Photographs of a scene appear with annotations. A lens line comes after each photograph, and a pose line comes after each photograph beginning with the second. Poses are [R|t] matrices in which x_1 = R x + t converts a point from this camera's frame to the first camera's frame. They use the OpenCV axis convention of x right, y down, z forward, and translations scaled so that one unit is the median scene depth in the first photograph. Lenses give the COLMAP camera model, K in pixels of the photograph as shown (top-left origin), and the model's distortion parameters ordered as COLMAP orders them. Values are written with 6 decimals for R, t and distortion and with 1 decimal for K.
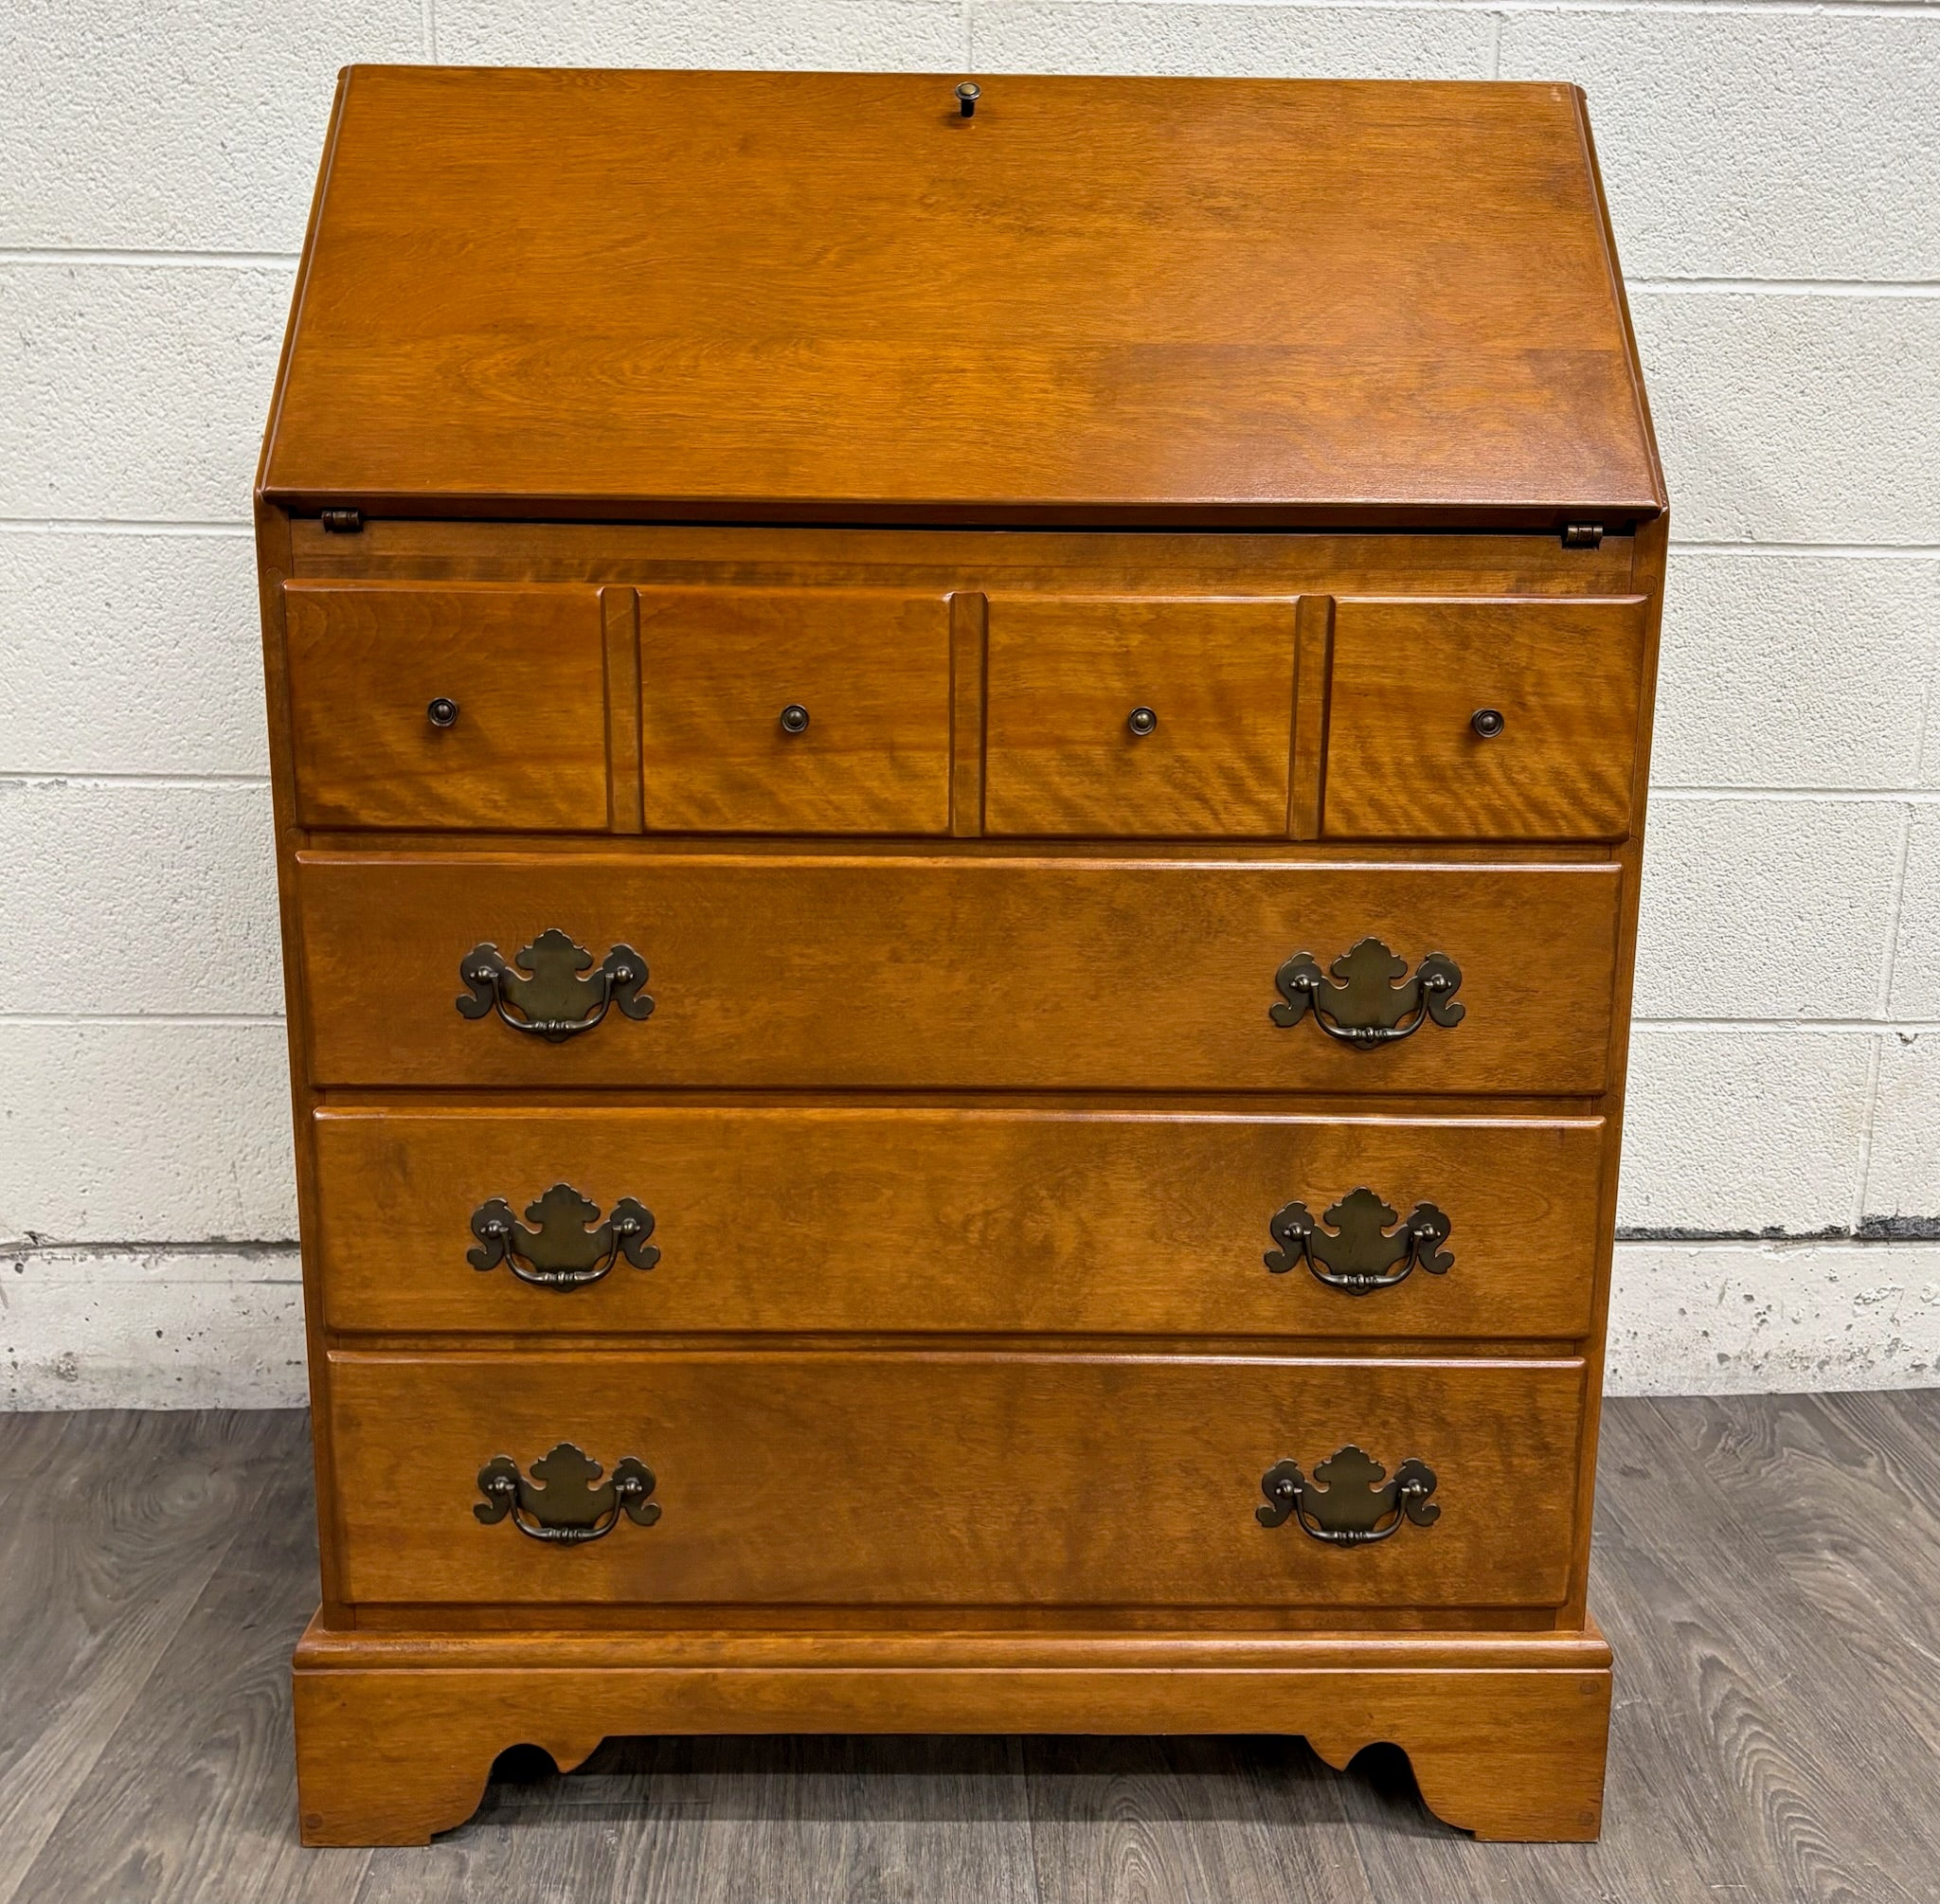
lens RADIAL K [[2064.6, 0, 971.7], [0, 2064.6, 923.3], [0, 0, 1]] dist [0.046014, -0.042438]
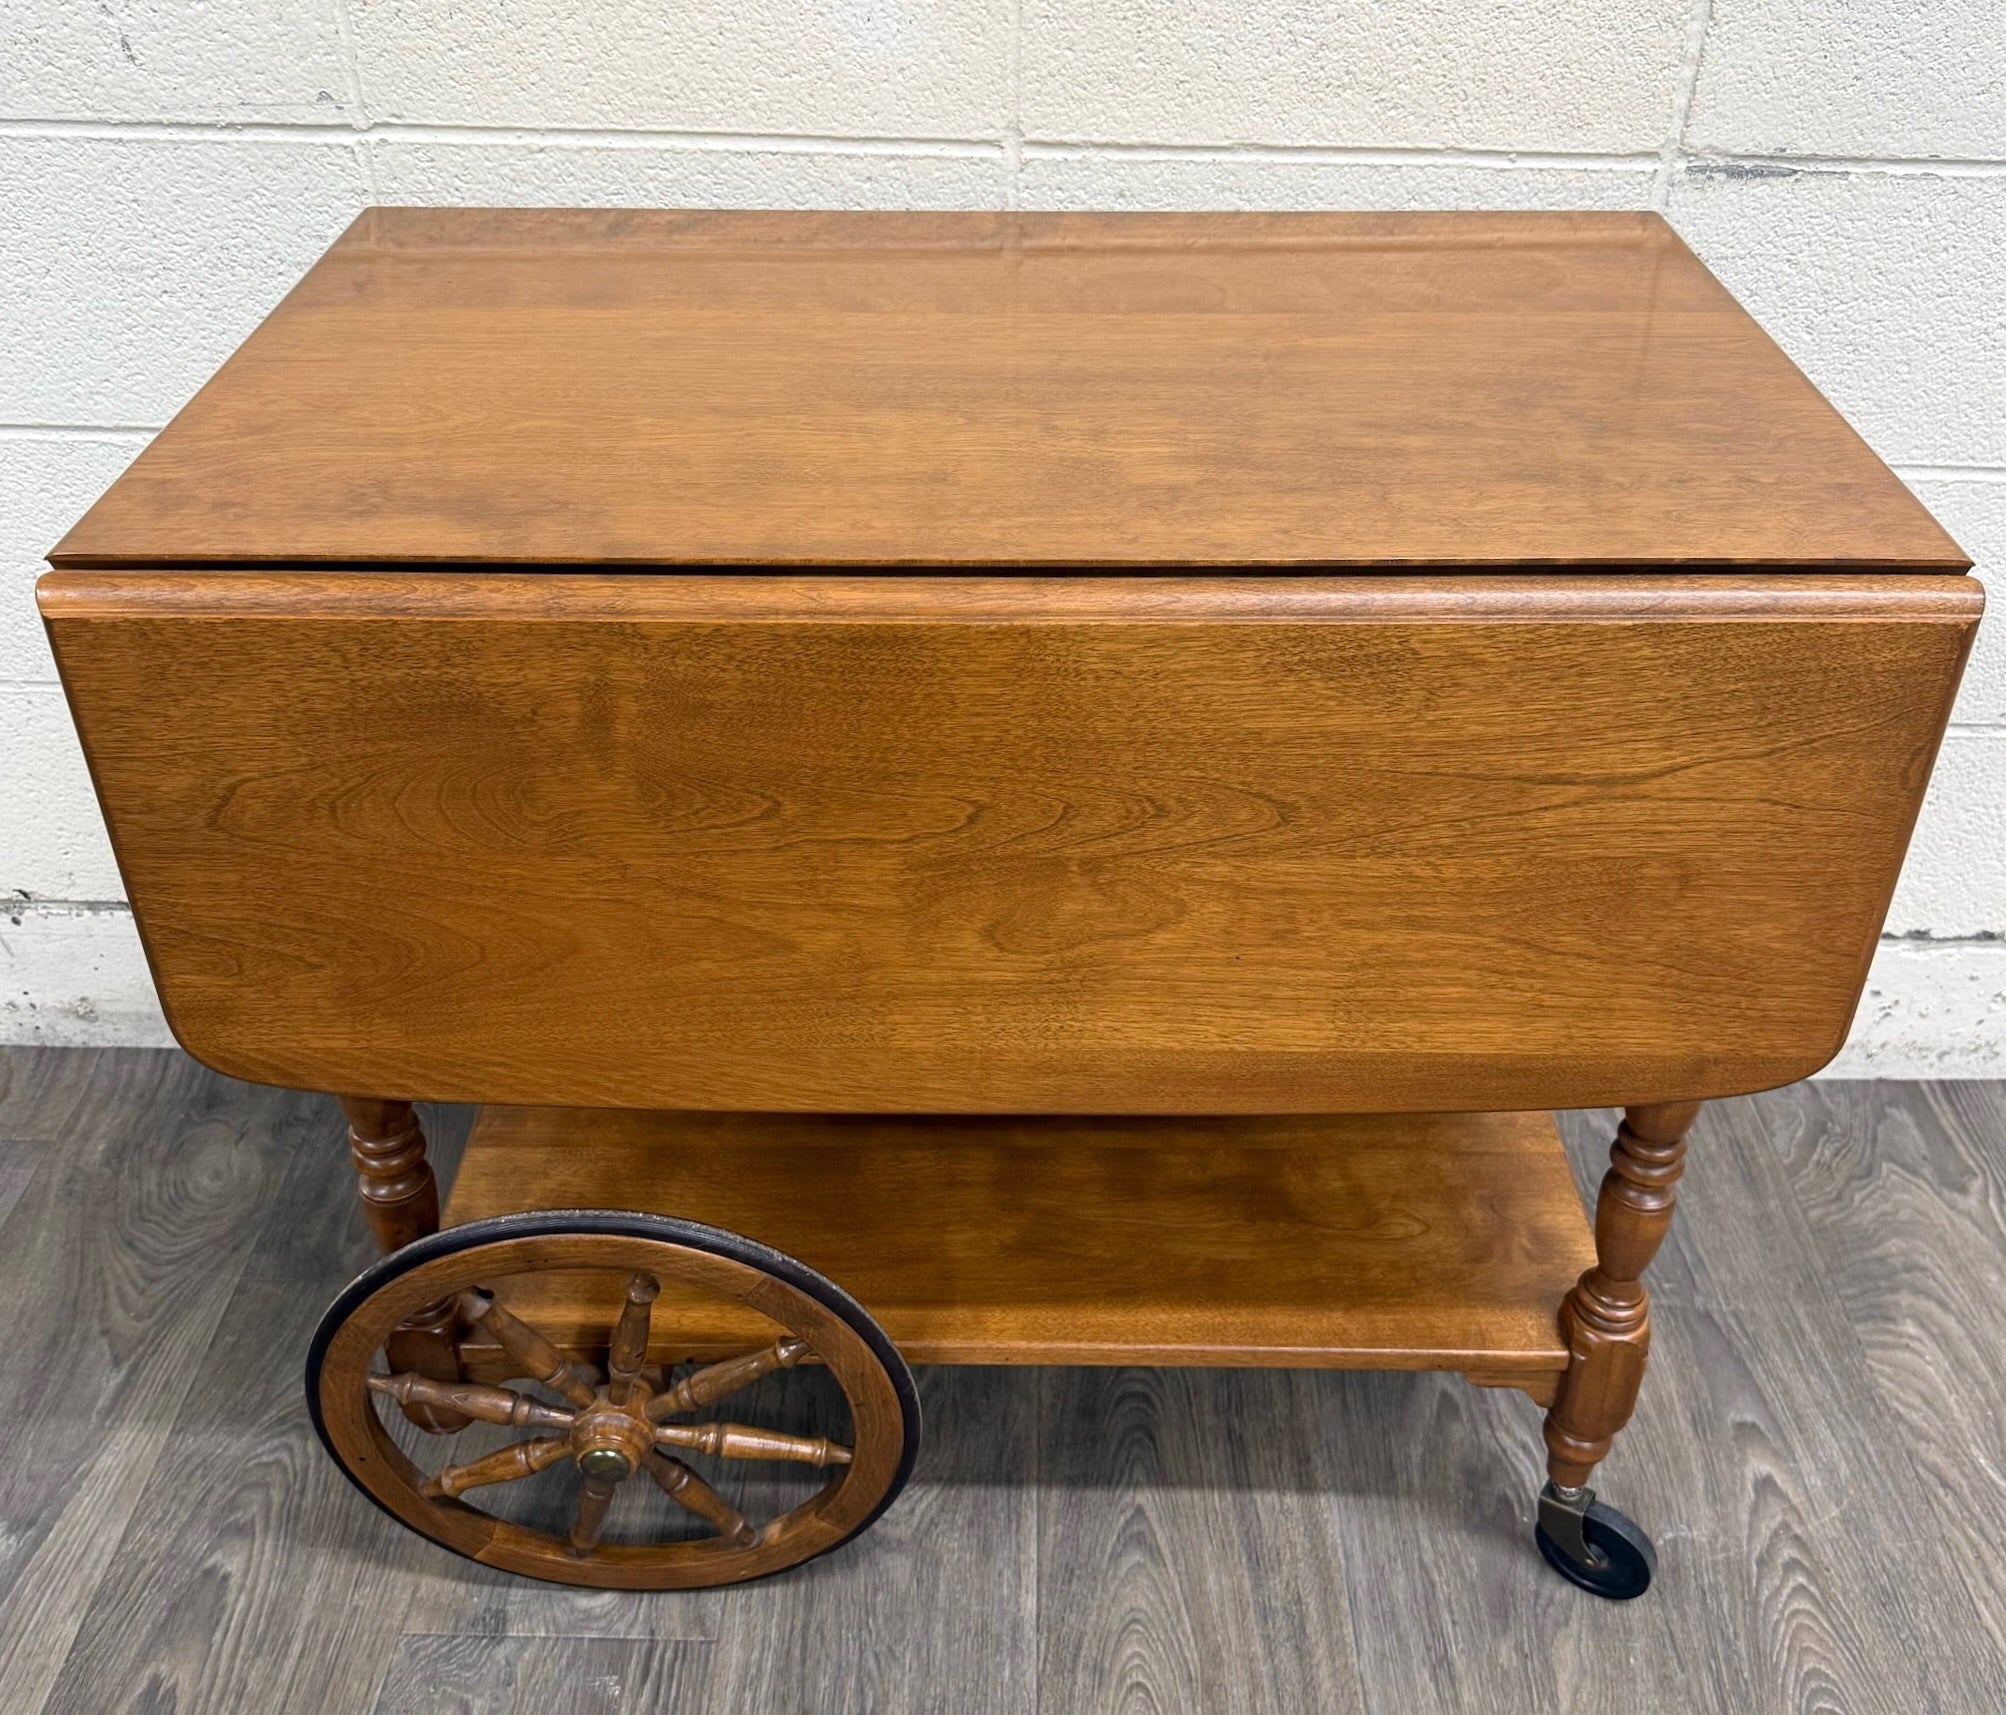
lens RADIAL K [[1971.5, 0, 991.4], [0, 1971.5, 898.6], [0, 0, 1]] dist [-0.000710, -0.021535]
pose [[0.998144, 0.035067, -0.049780, 0.036662], [-0.012829, 0.920280, 0.391050, -0.251129], [0.059525, -0.389686, 0.919022, 0.261395]]
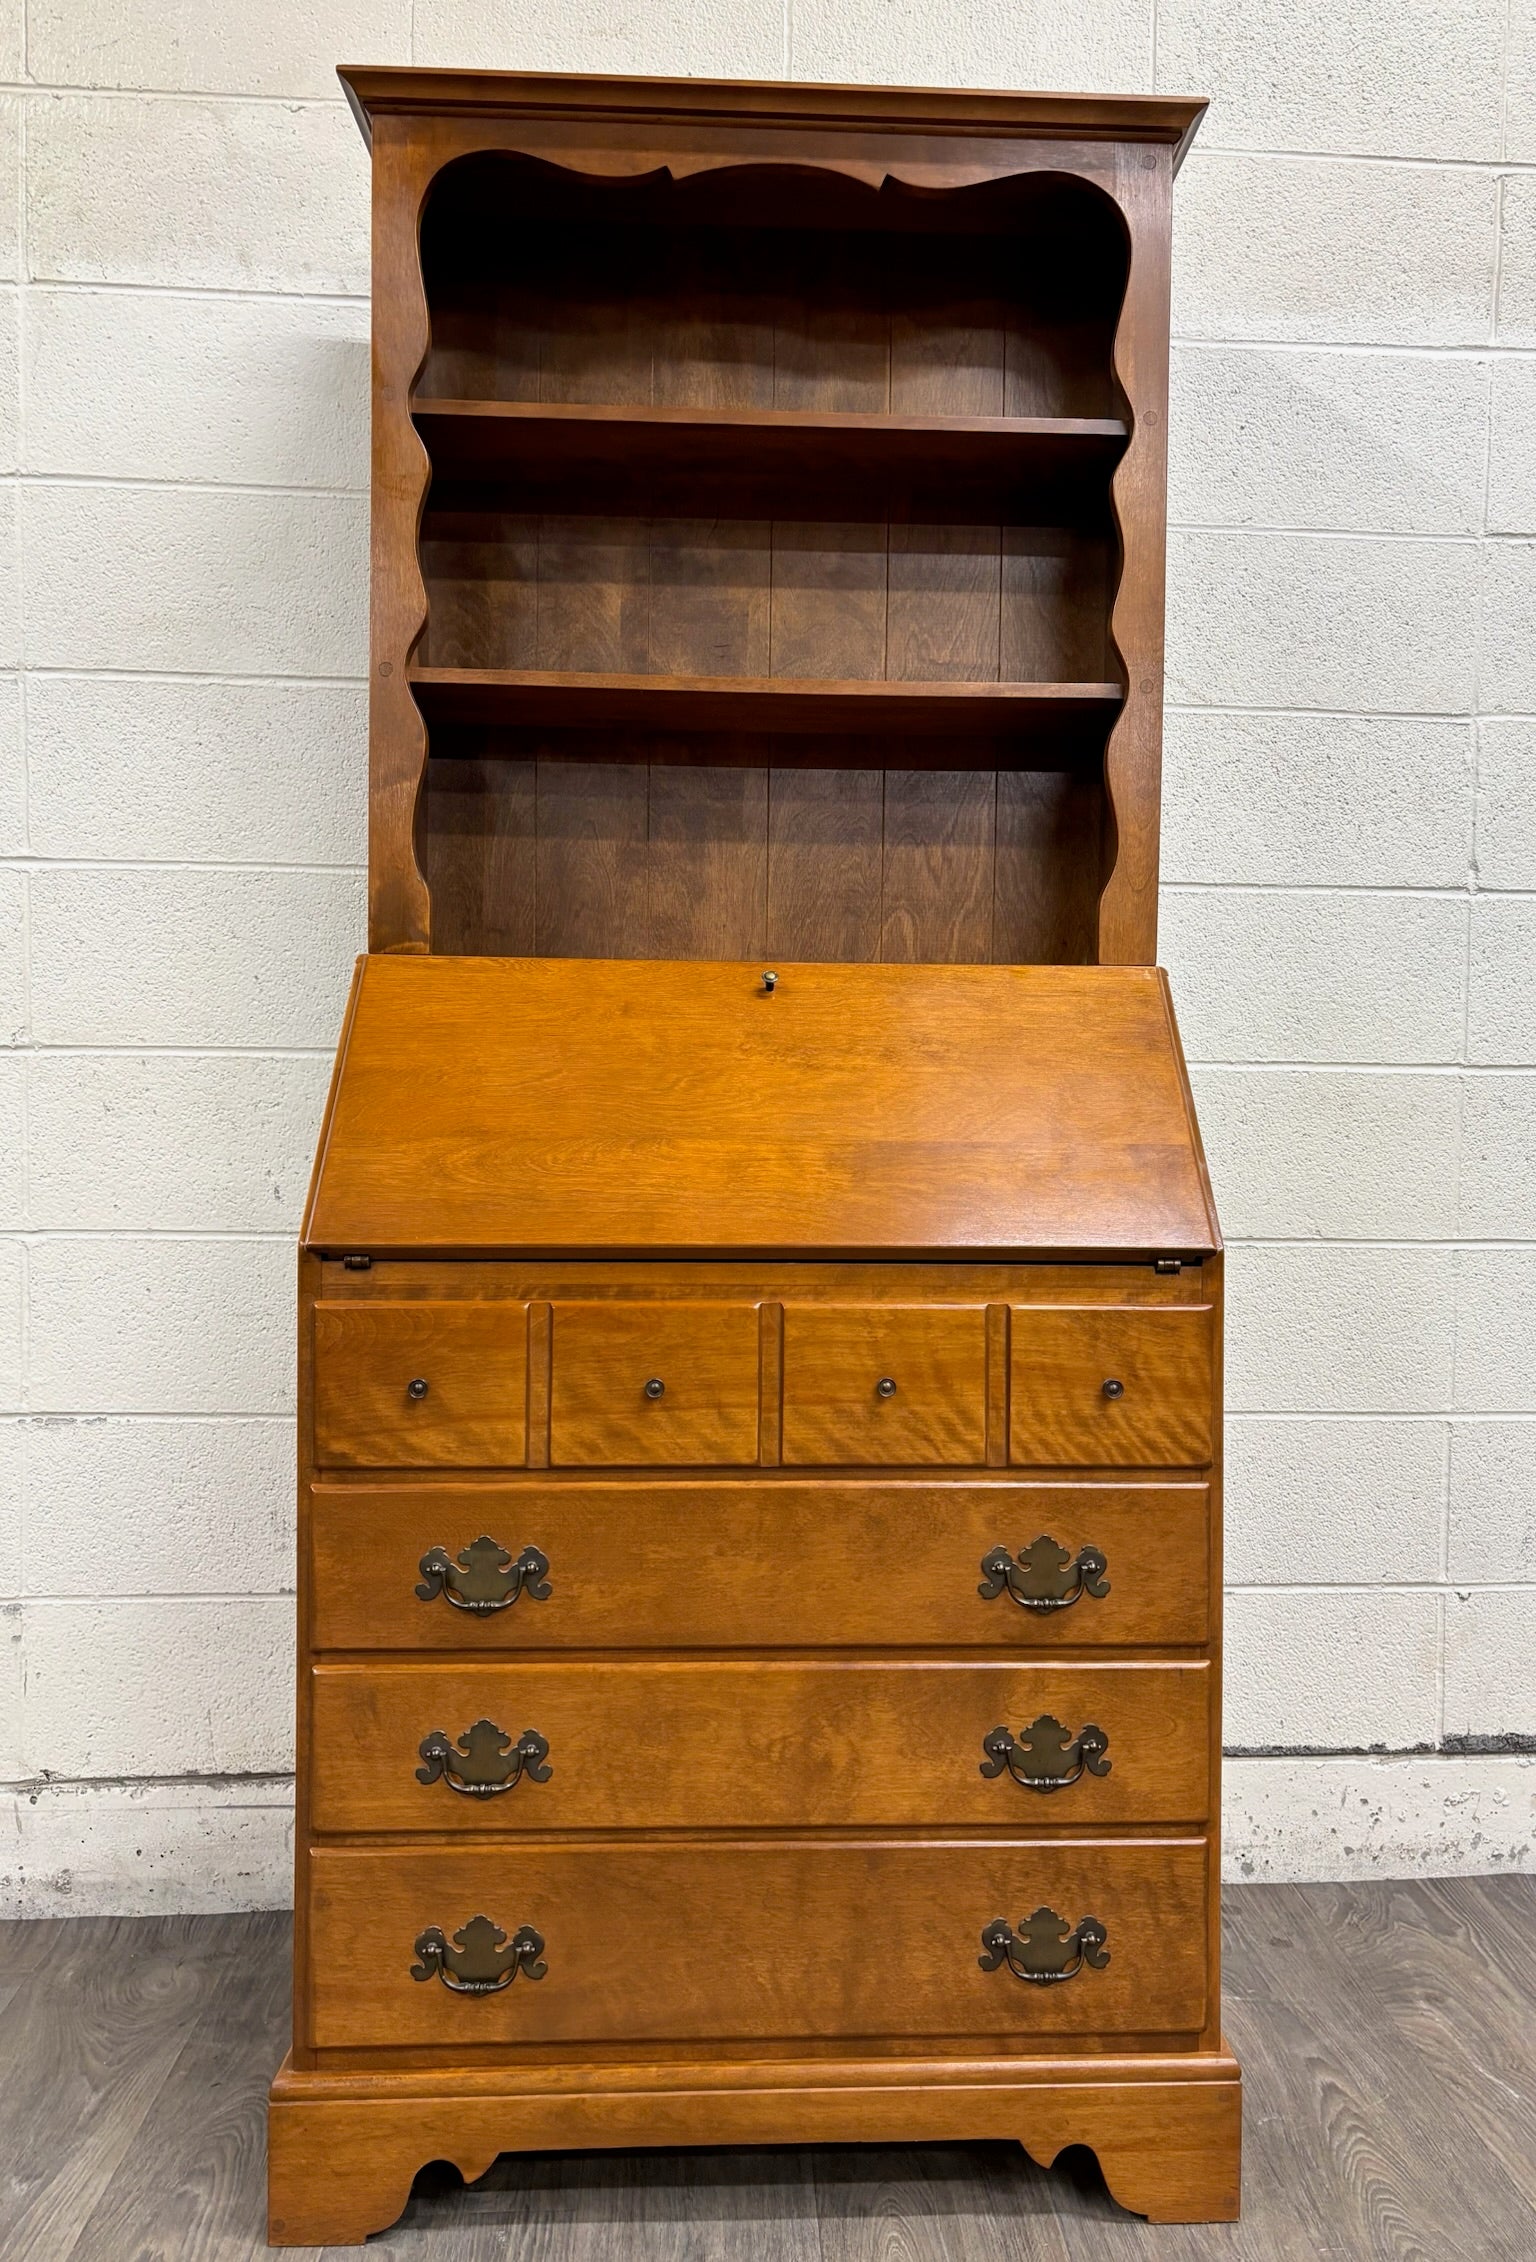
lens RADIAL K [[1786.6, 0, 841.4], [0, 1786.6, 1124.6], [0, 0, 1]] dist [0.070197, -0.088854]
pose [[0.999264, -0.001941, 0.038318, 0.000095], [0.009436, 0.980477, -0.196409, -0.024391], [-0.037189, 0.196626, 0.979773, -0.251415]]
